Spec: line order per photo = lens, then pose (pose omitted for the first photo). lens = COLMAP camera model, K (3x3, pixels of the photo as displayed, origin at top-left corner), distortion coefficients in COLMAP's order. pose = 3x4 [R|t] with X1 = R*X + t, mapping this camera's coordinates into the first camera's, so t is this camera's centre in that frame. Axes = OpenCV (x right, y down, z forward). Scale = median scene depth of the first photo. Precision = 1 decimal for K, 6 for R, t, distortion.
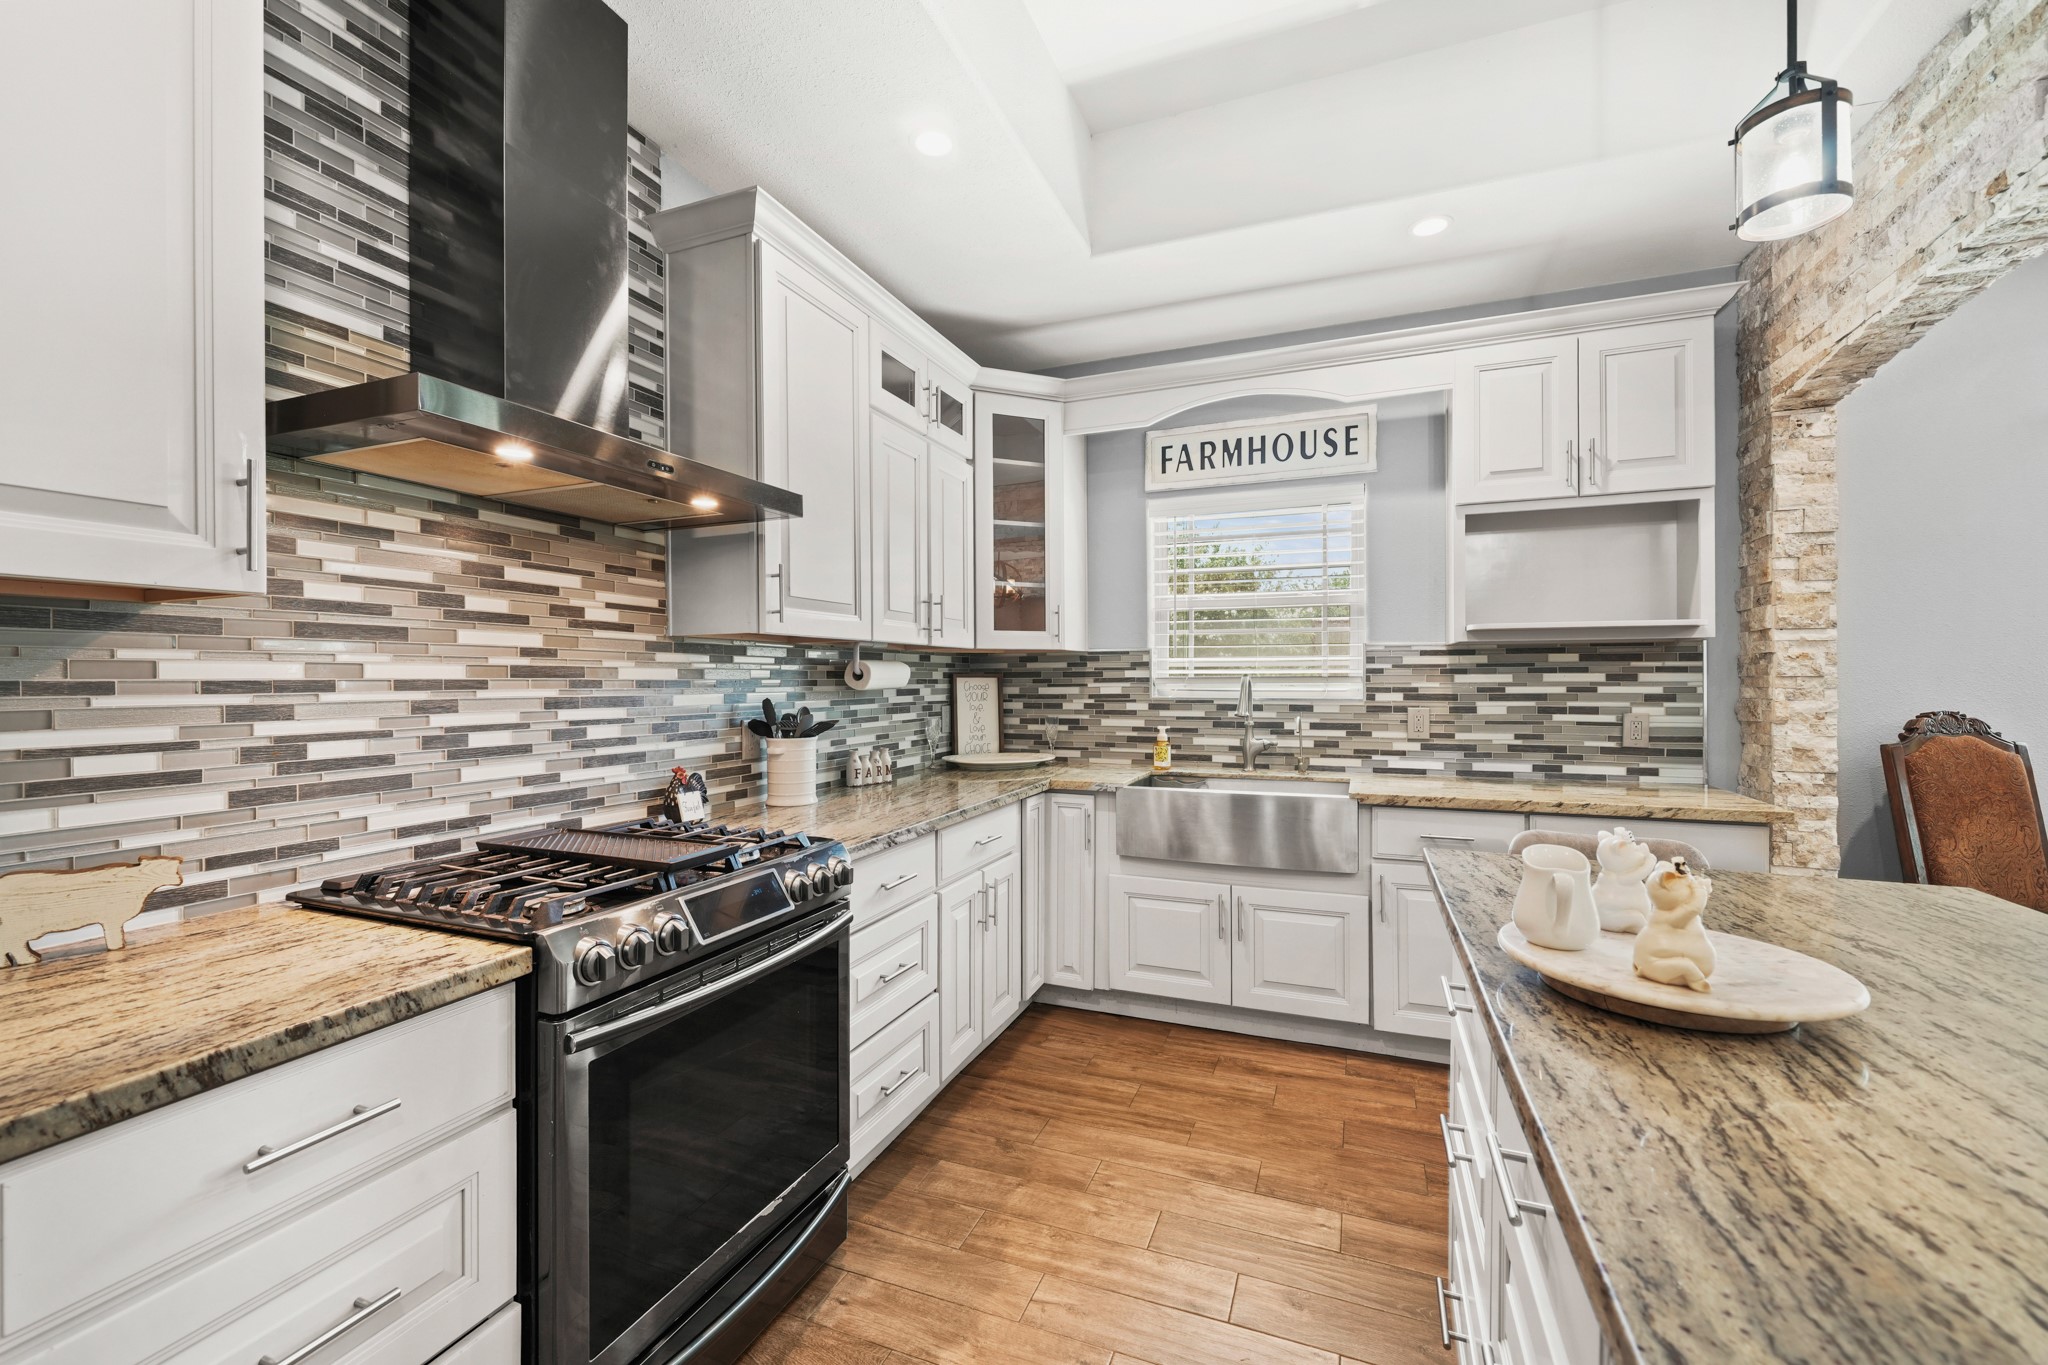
lens RADIAL K [[830.7, 0, 1021.3], [0, 830.7, 681.2], [0, 0, 1]] dist [-0.000225, -0.000022]
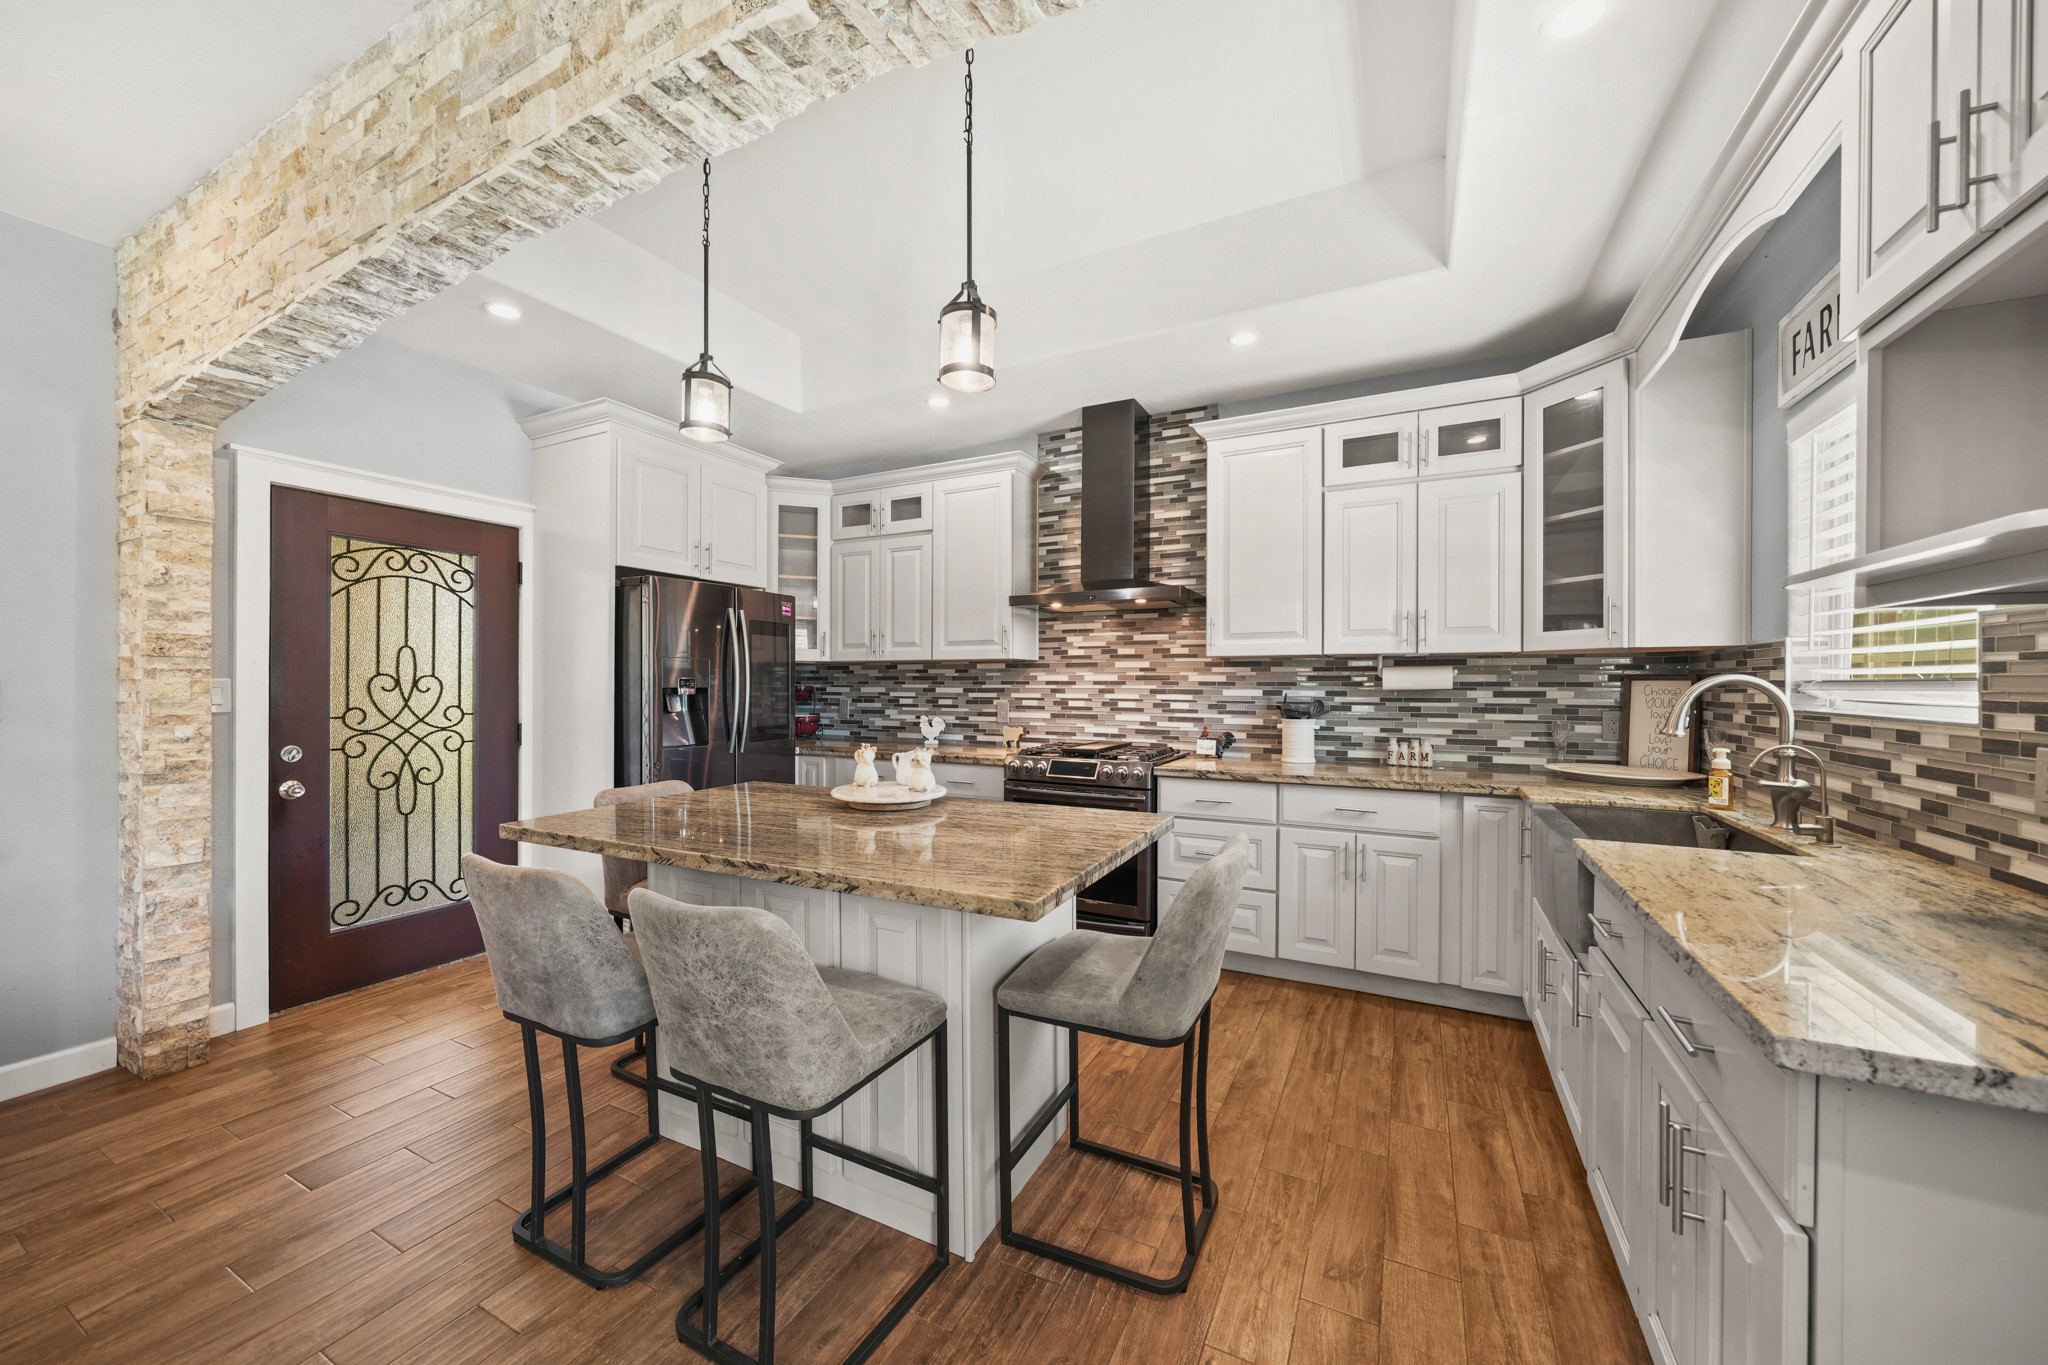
lens RADIAL K [[752.2, 0, 1027.1], [0, 752.2, 684.4], [0, 0, 1]] dist [-0.001381, -0.000140]
pose [[-0.076138, 0.005812, -0.997080, 1.373774], [-0.004732, 0.999970, 0.006191, -0.003708], [0.997086, 0.005190, -0.076109, 0.719696]]
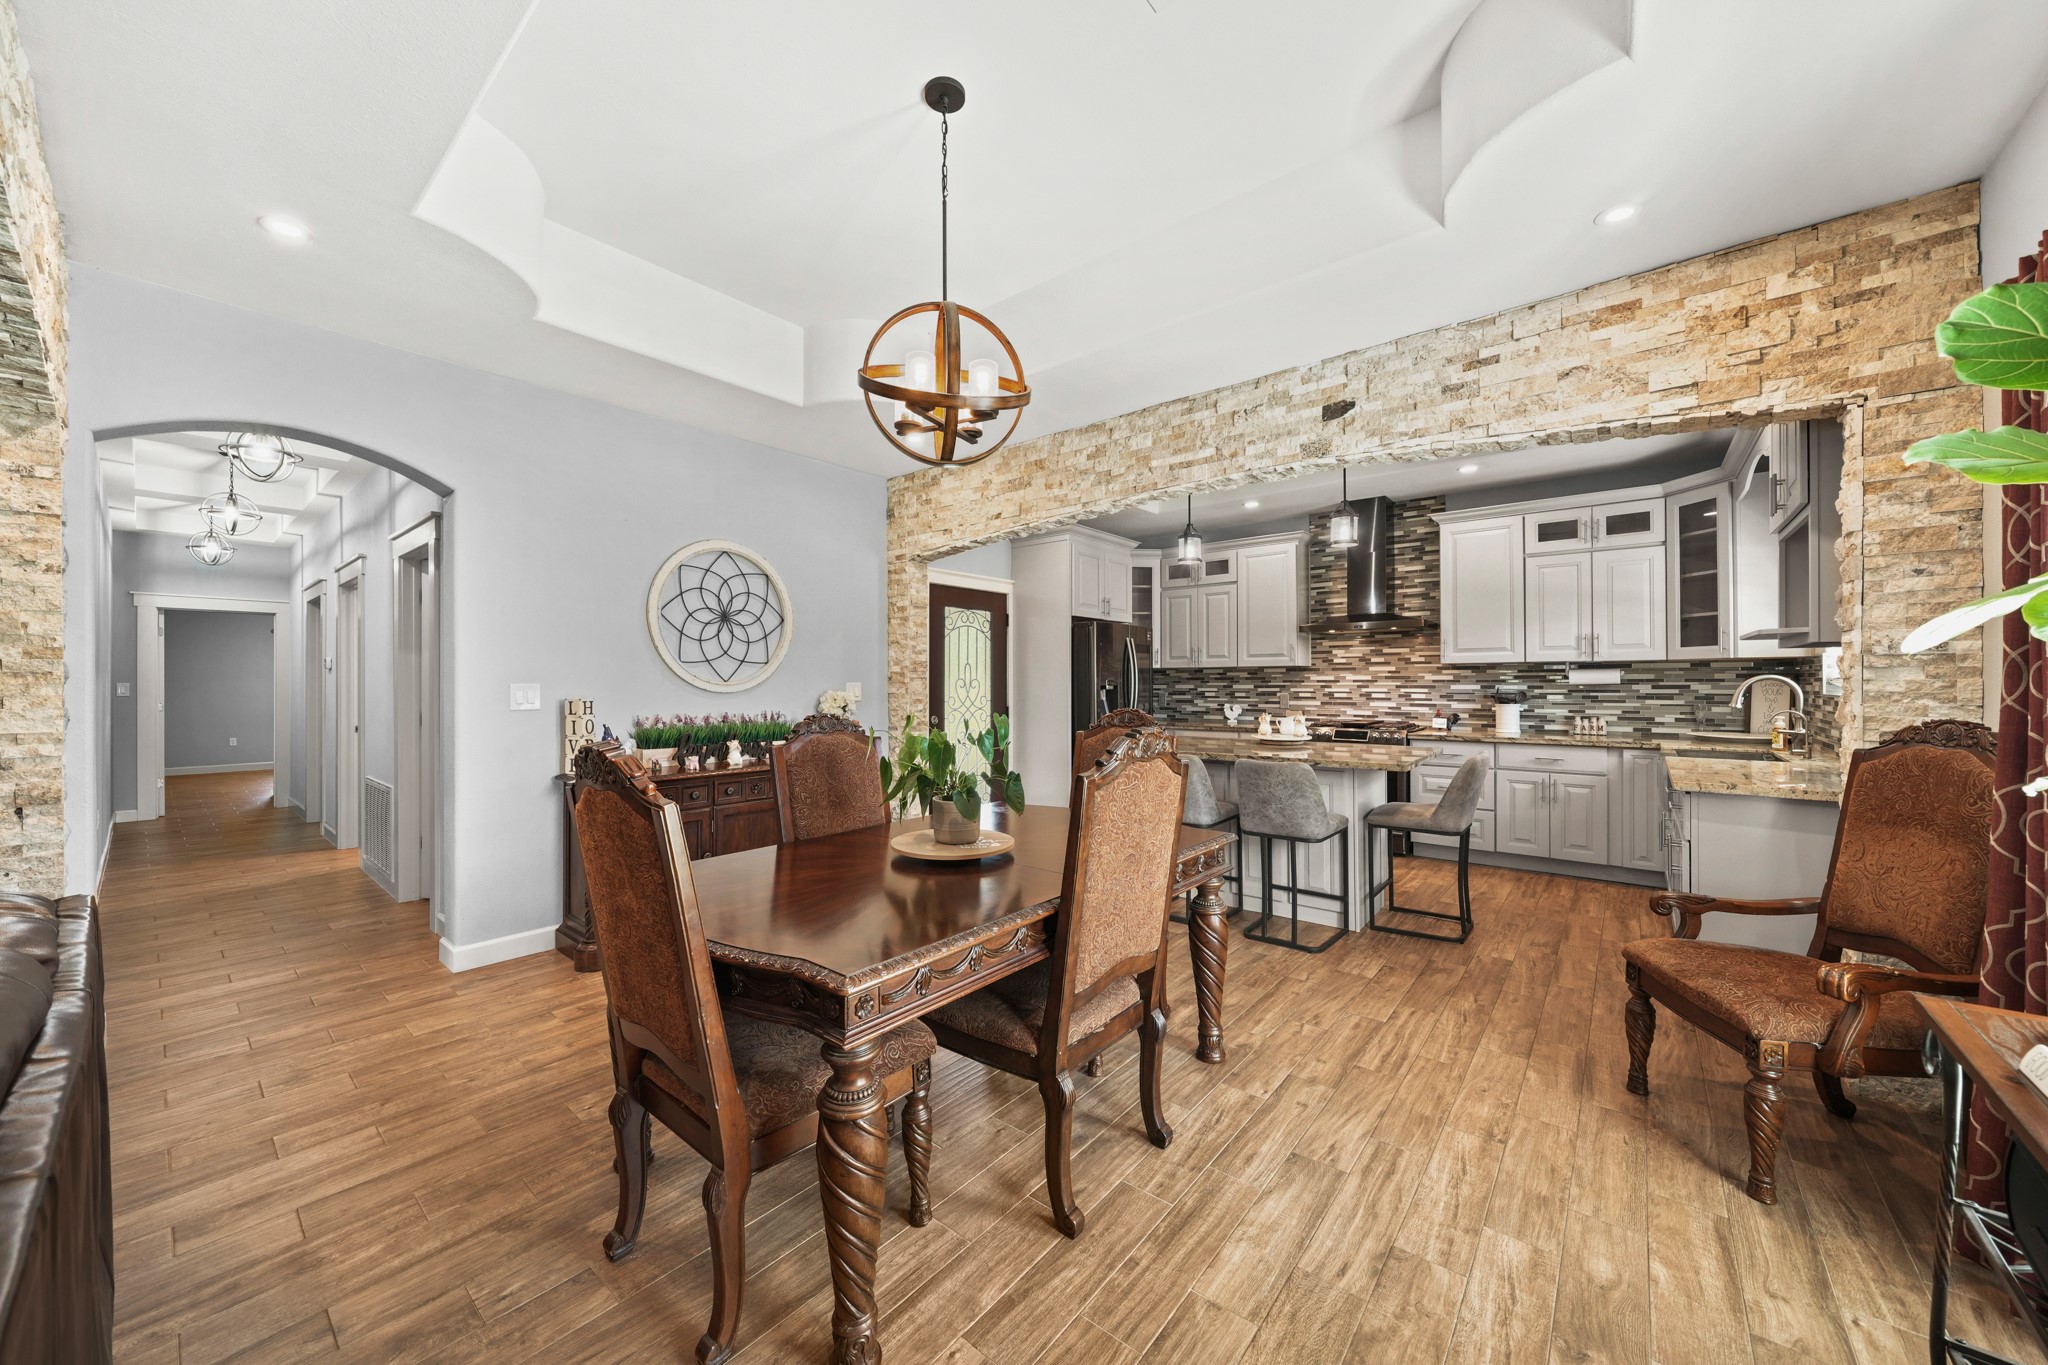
lens RADIAL K [[752.2, 0, 1018.7], [0, 752.2, 676.3], [0, 0, 1]] dist [-0.001381, -0.000140]
pose [[-0.288138, -0.001917, -0.957587, 2.562116], [0.002245, 0.999994, -0.002677, -0.010120], [0.957586, -0.002921, -0.288132, 0.346928]]
